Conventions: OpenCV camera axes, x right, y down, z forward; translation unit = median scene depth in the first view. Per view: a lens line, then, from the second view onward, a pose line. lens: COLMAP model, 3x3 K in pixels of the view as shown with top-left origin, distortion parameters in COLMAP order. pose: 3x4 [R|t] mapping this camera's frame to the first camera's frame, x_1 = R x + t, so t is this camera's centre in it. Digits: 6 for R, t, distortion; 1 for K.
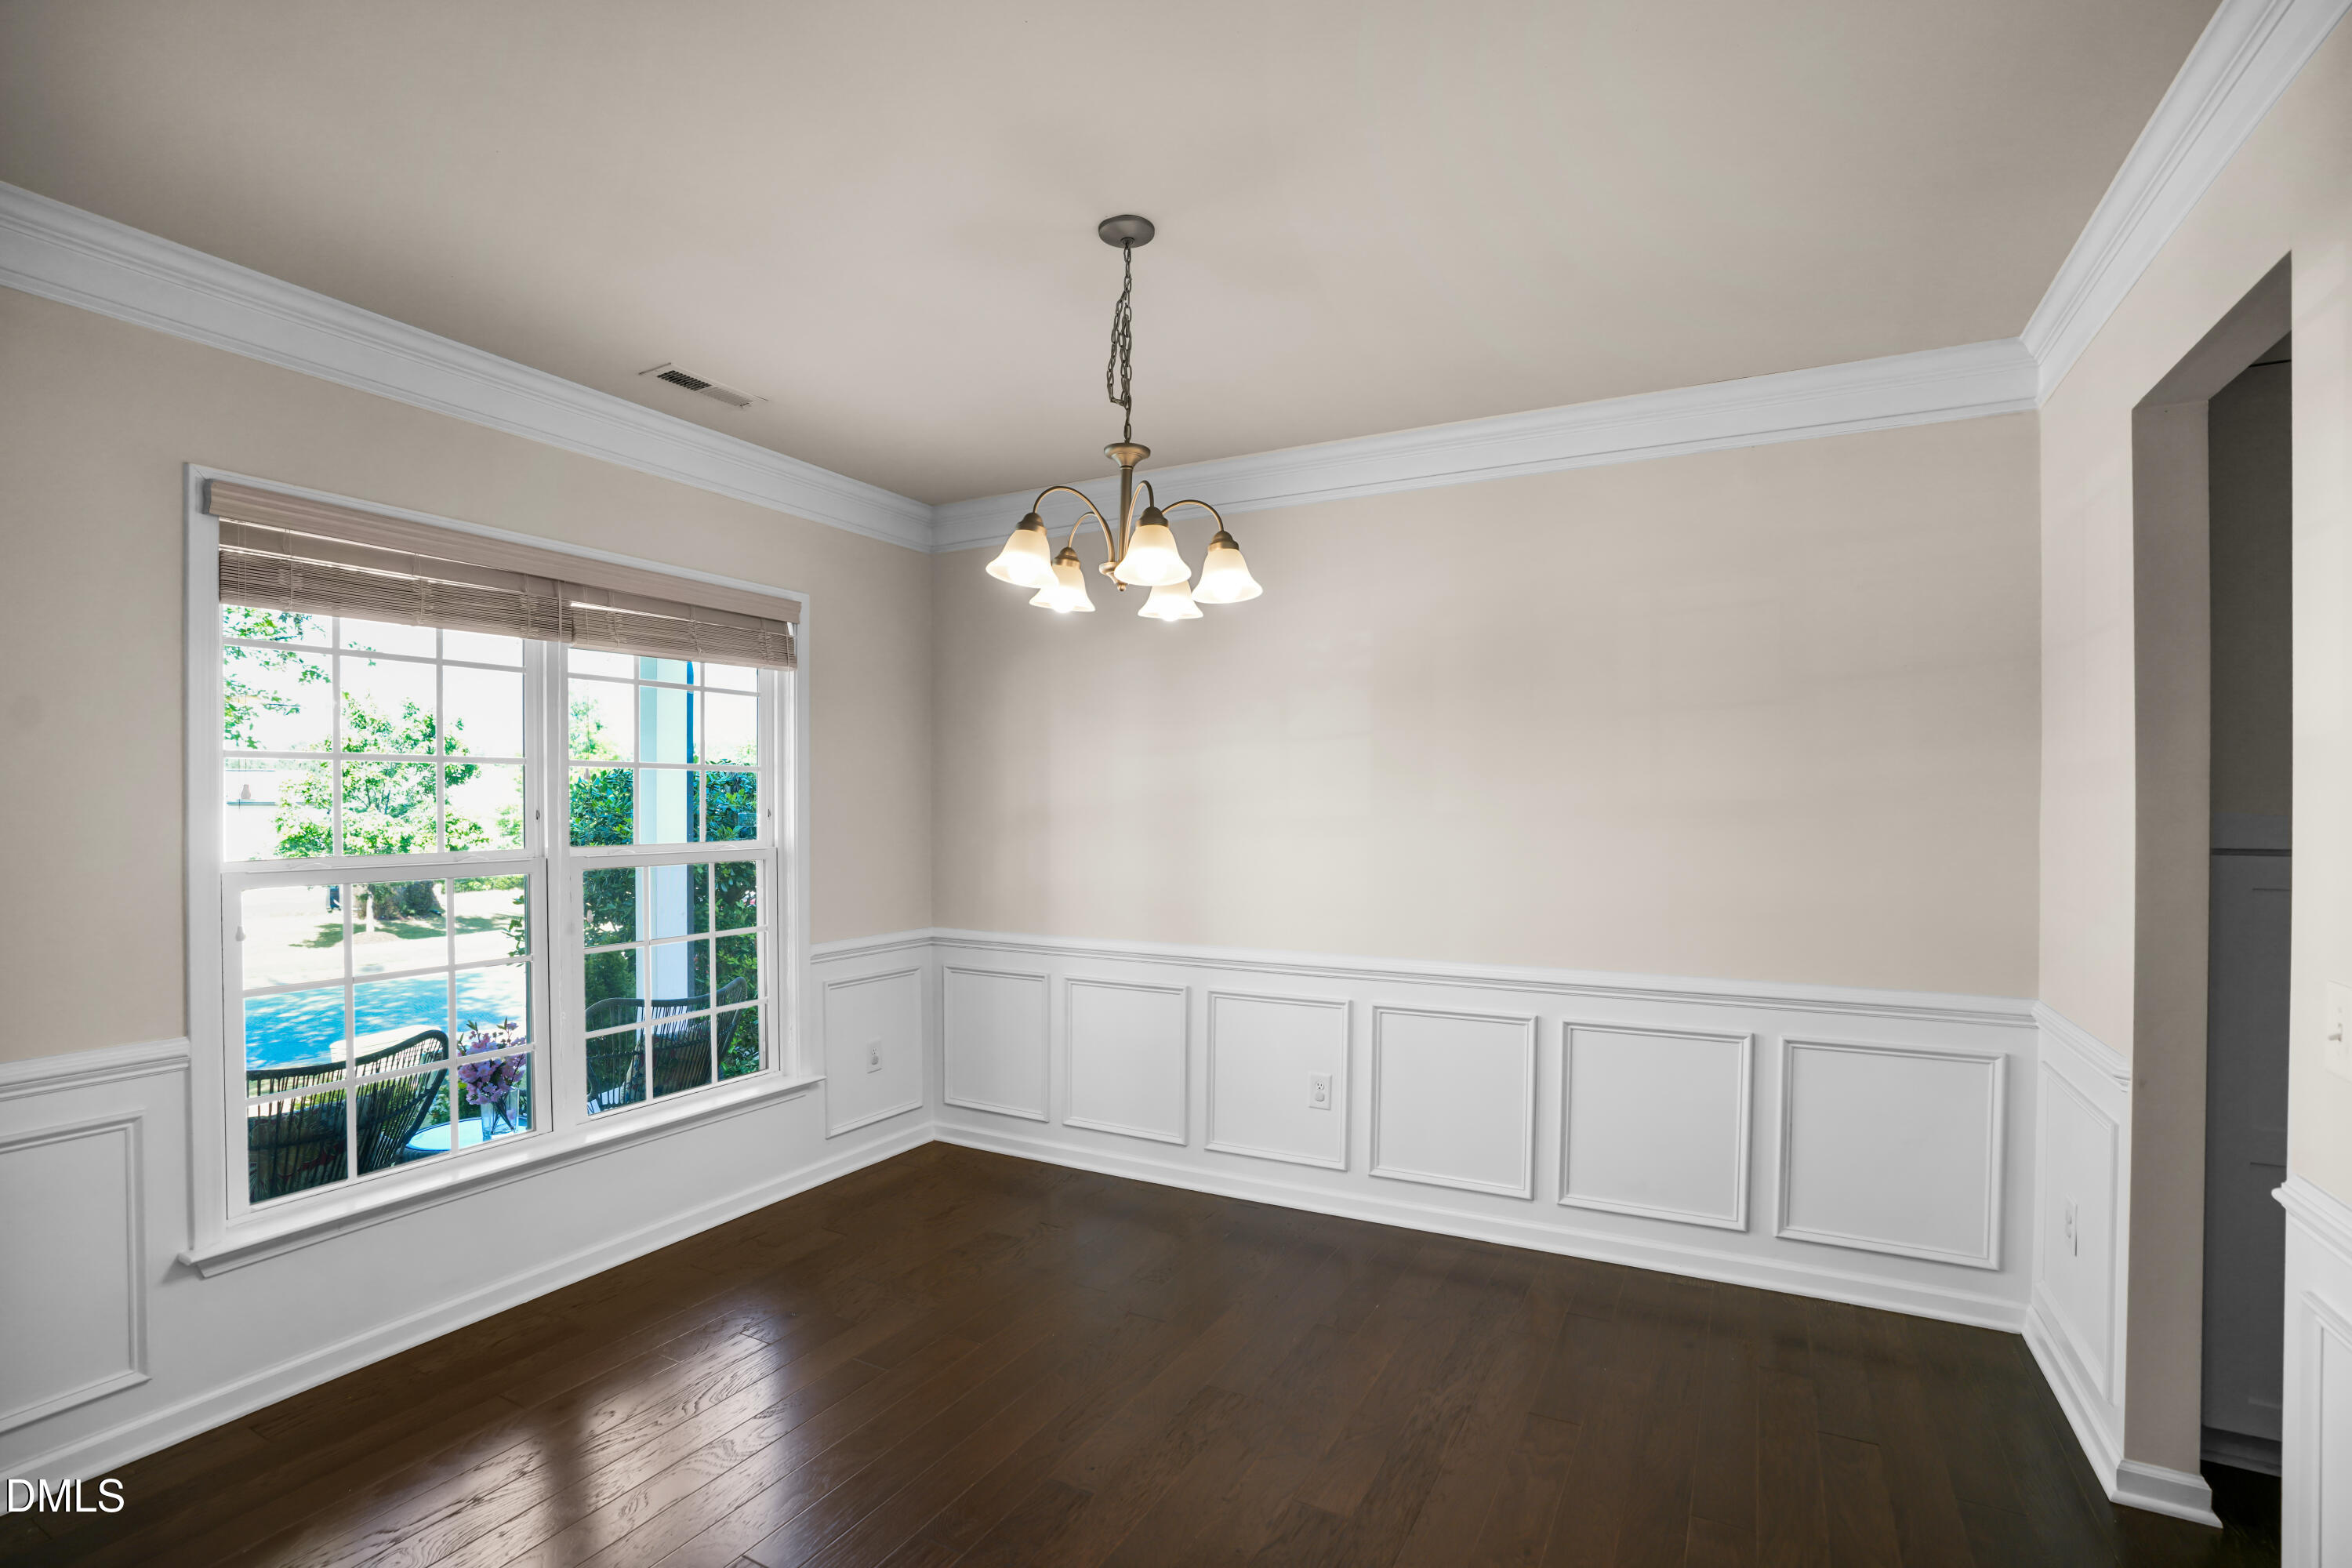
lens RADIAL K [[1085.9, 0, 1168.9], [0, 1085.9, 806.7], [0, 0, 1]] dist [-0.064704, 0.020642]
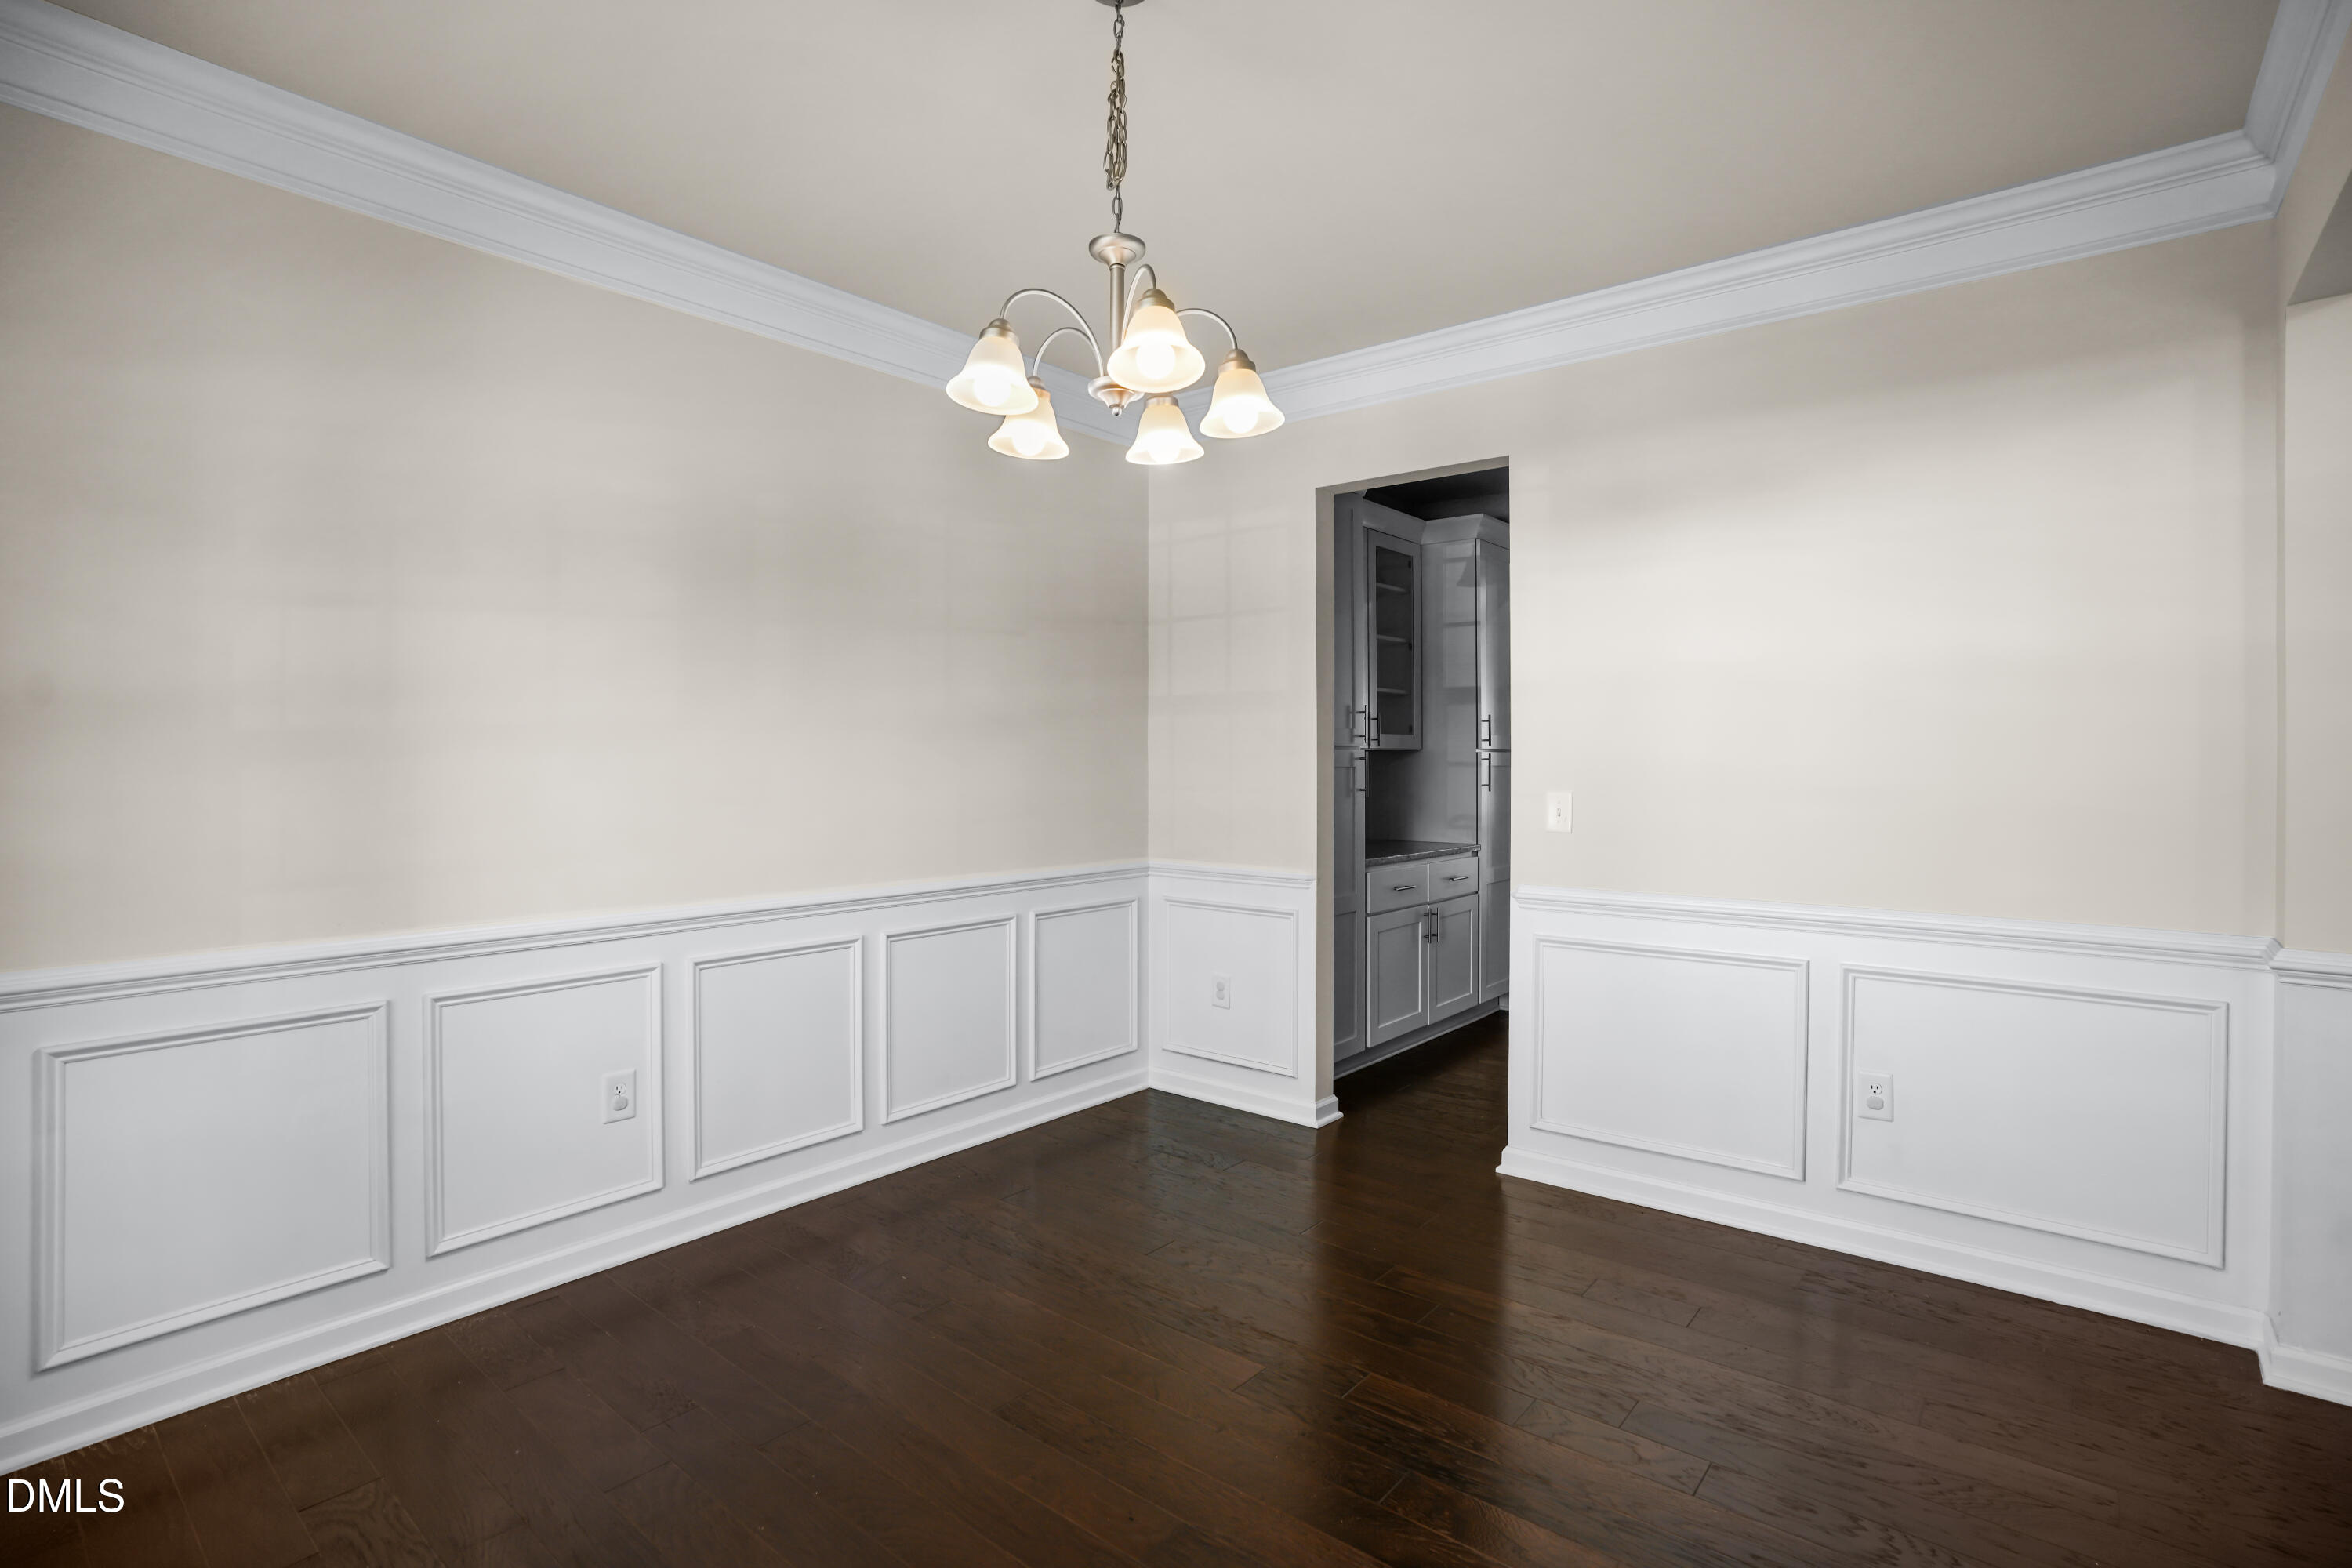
lens RADIAL K [[1139.0, 0, 1226.4], [0, 1139.0, 755.4], [0, 0, 1]] dist [-0.020588, 0.000419]
pose [[0.185157, -0.001256, 0.982708, -0.633022], [0.002854, 0.999996, 0.000741, 0.038504], [-0.982705, 0.002667, 0.185160, 0.533956]]
